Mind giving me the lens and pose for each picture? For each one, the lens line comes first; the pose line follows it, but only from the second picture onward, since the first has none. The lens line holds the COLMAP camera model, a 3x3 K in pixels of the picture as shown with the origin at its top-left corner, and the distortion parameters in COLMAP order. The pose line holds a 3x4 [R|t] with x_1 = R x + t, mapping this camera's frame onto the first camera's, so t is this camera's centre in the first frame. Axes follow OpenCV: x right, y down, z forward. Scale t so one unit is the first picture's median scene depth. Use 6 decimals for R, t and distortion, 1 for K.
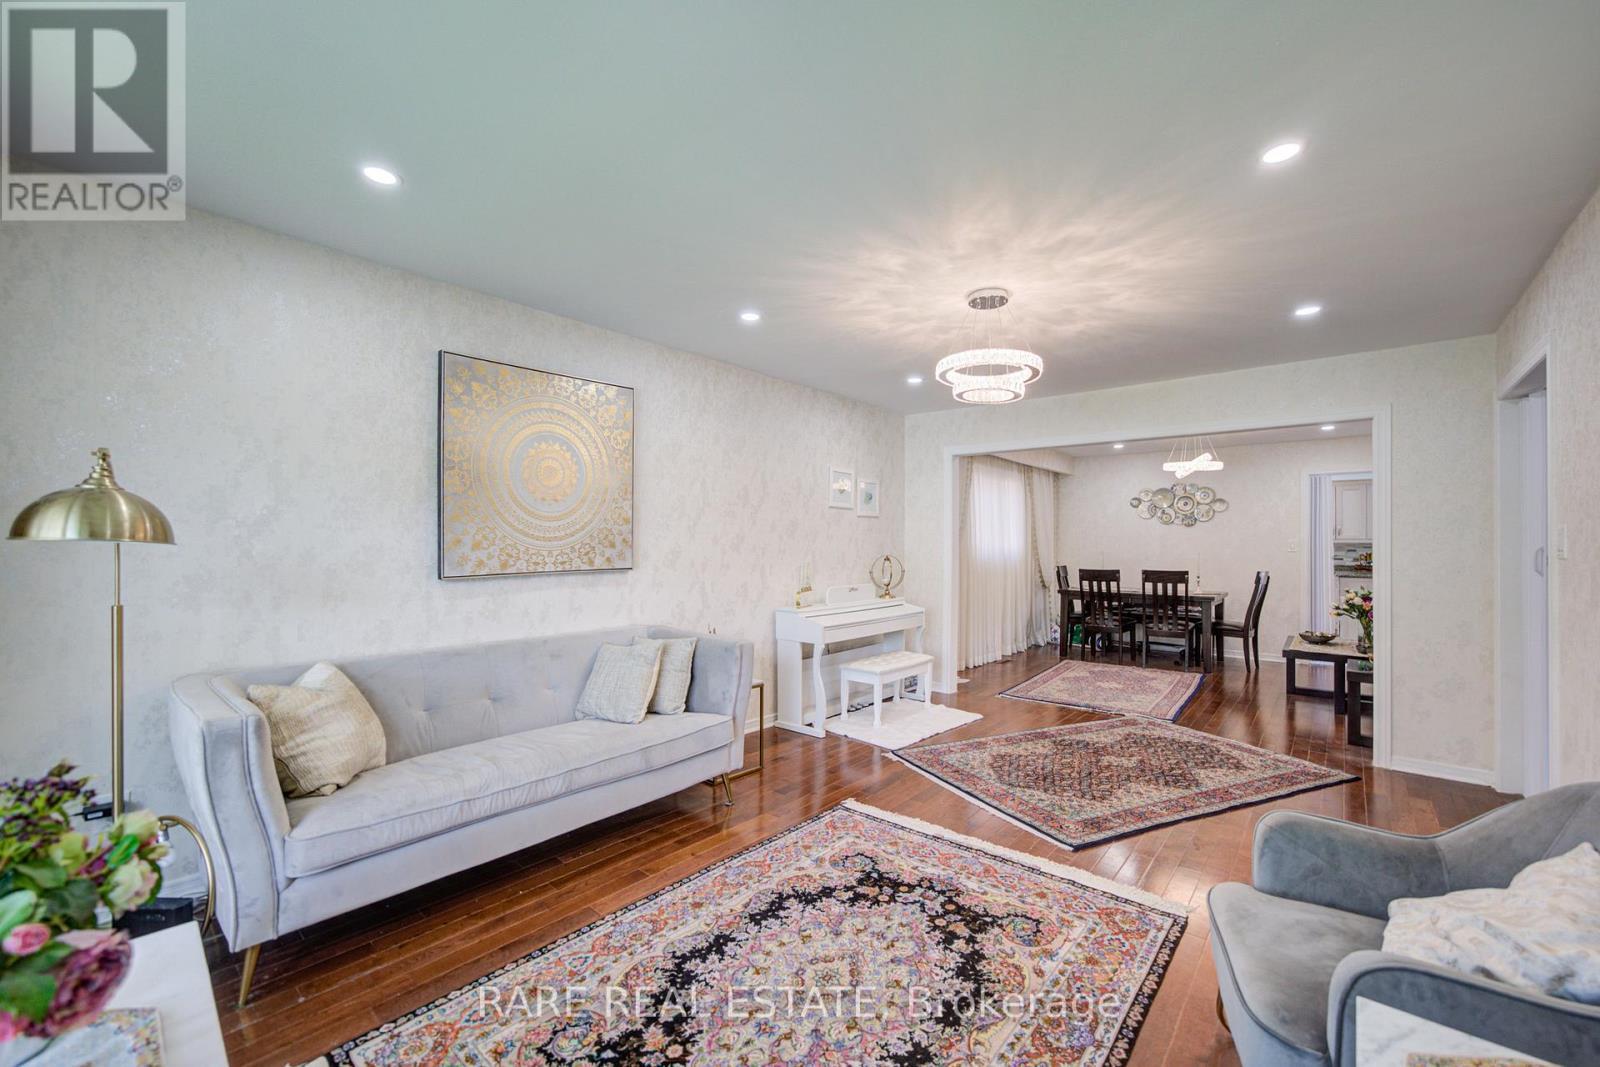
lens RADIAL K [[606.7, 0, 810.6], [0, 606.7, 536.4], [0, 0, 1]] dist [-0.025838, 0.001208]
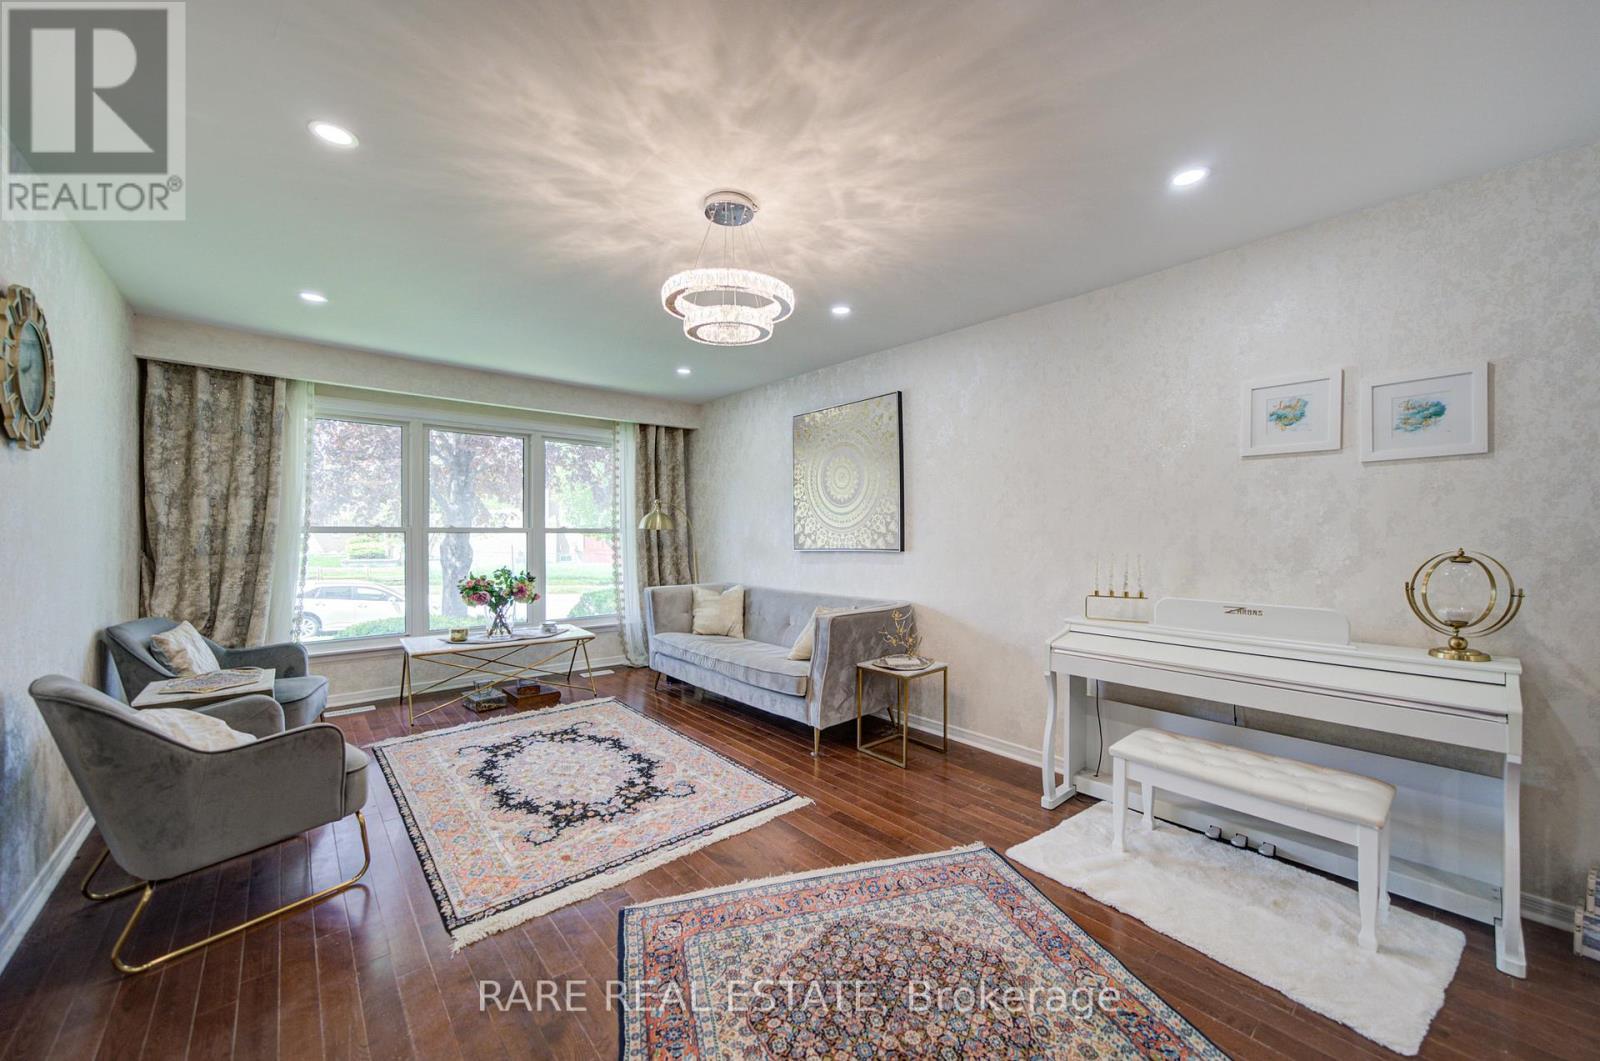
lens RADIAL K [[606.7, 0, 813.1], [0, 606.7, 535.2], [0, 0, 1]] dist [-0.025838, 0.001208]
pose [[-0.123965, 0.000343, -0.992287, 1.314536], [0.012796, 0.999917, -0.001253, 0.036560], [0.992204, -0.012852, -0.123959, 1.497464]]
